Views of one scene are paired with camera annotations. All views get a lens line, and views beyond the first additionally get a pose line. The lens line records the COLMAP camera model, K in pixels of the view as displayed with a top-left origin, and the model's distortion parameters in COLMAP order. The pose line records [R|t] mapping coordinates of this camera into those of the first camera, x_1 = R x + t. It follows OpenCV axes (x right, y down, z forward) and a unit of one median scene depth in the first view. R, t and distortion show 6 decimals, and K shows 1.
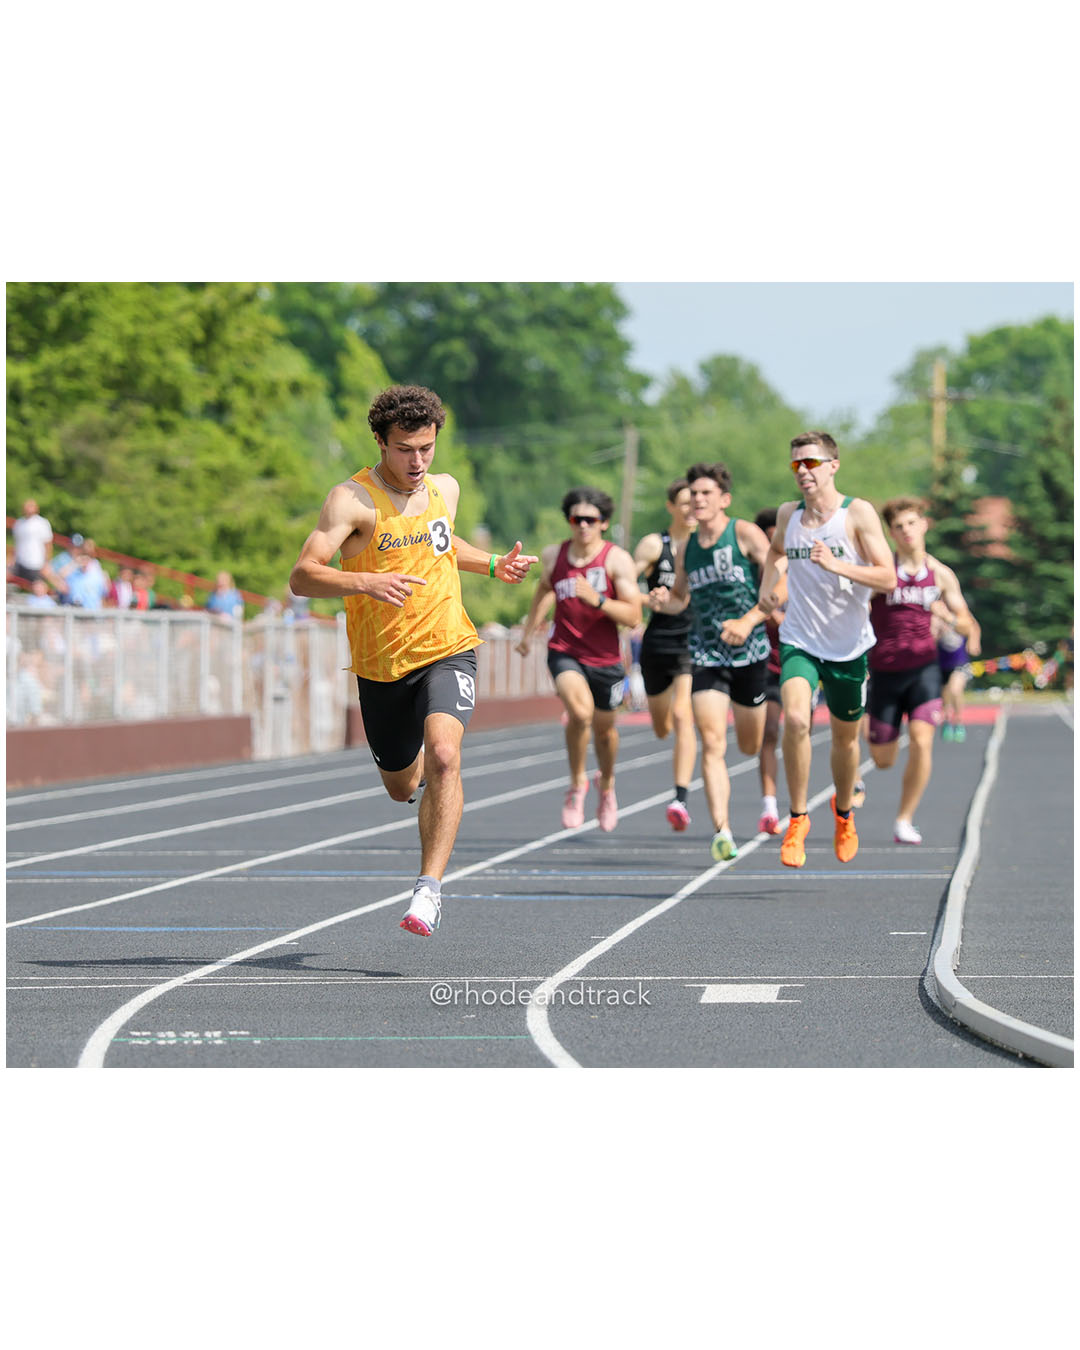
lens RADIAL K [[9091.3, 0, 502.7], [0, 9091.3, 545.7], [0, 0, 1]] dist [0.812833, 0.000000]
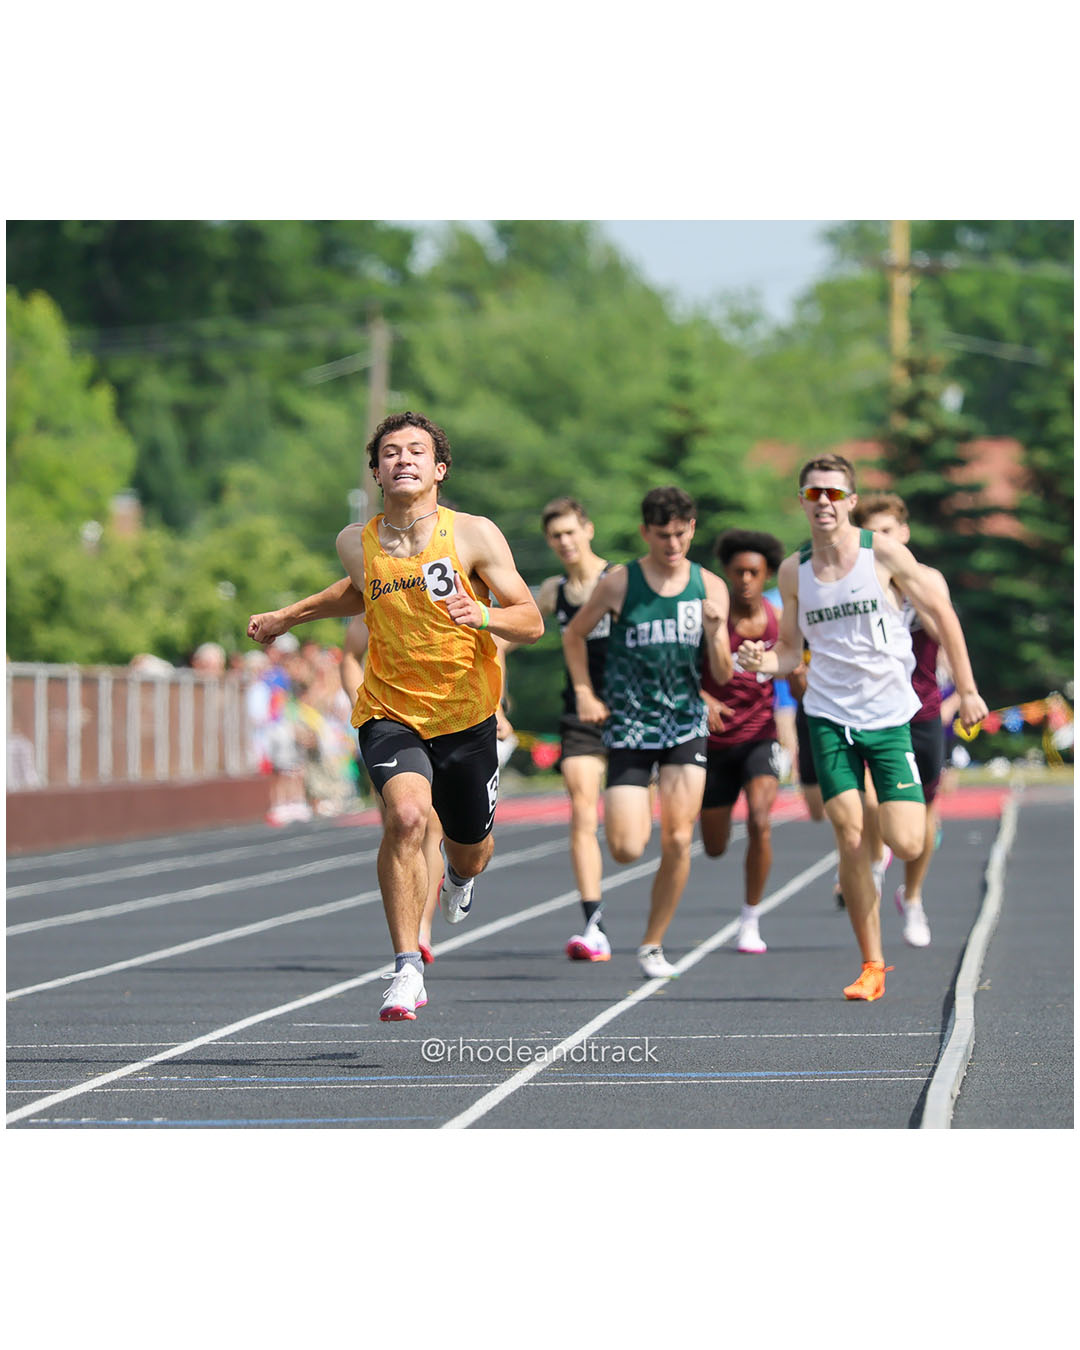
lens RADIAL K [[9091.3, 0, 543.1], [0, 9091.3, 675.9], [0, 0, 1]] dist [0.812833, 0.000000]
pose [[0.999945, -0.010494, -0.000088, 0.024482], [0.010495, 0.999906, 0.008807, 0.004787], [-0.000004, -0.008807, 0.999961, 0.407155]]
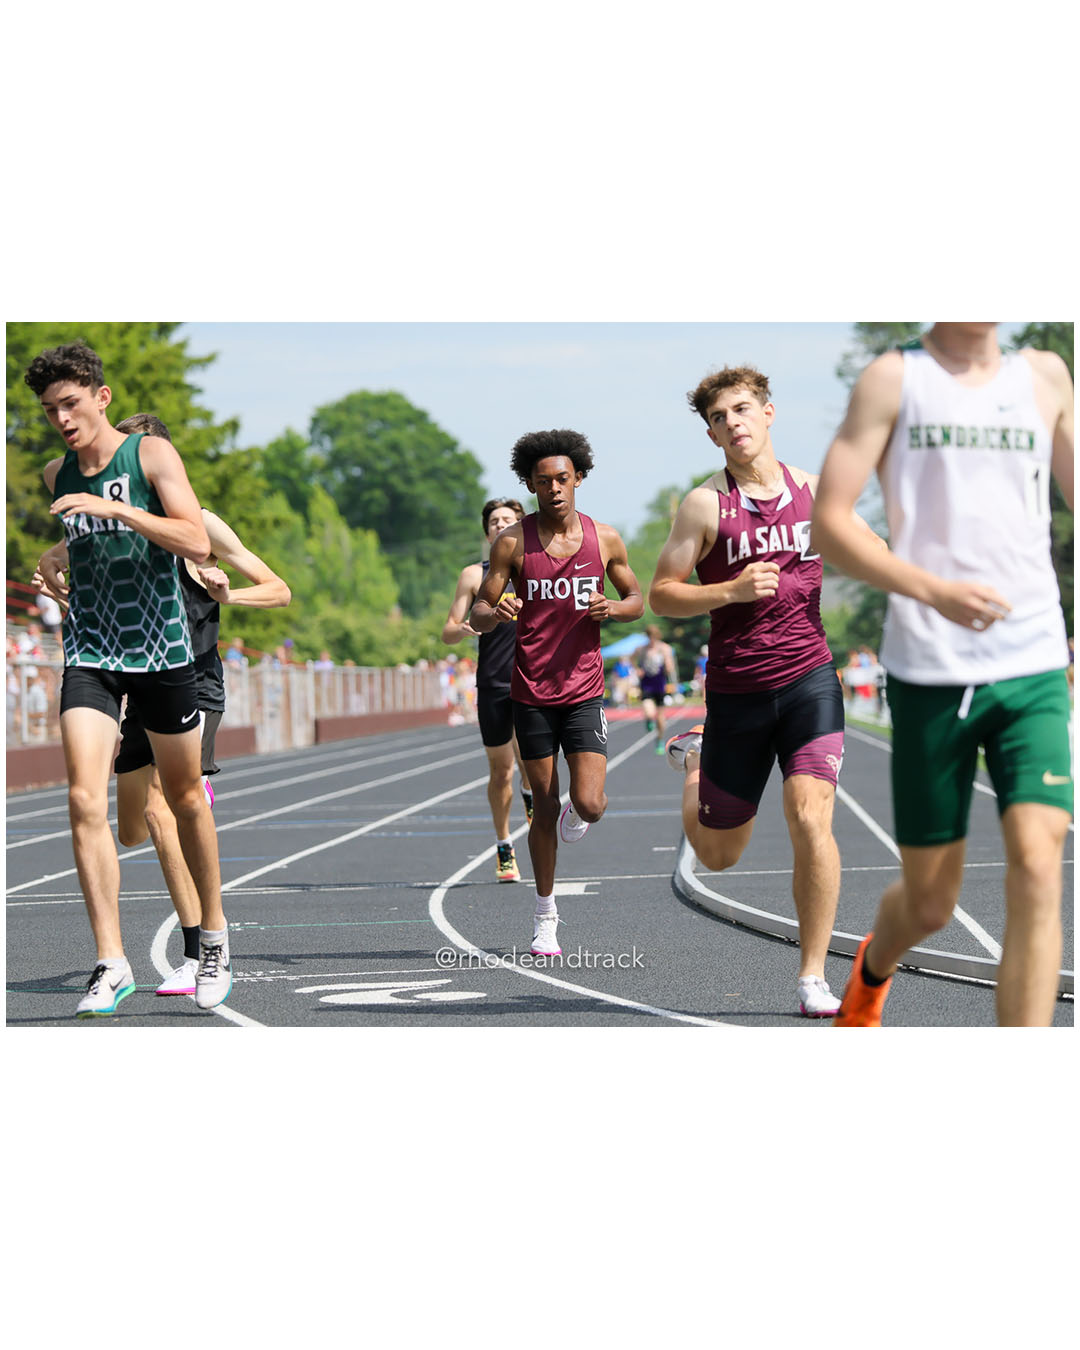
lens RADIAL K [[9286.8, 0, 537.4], [0, 9286.8, 676.4], [0, 0, 1]] dist [3.144321, 0.000000]
pose [[0.998984, -0.028659, 0.034767, -0.034812], [0.028259, 0.999529, 0.011961, -0.008395], [-0.035093, -0.010967, 0.999324, -0.650587]]
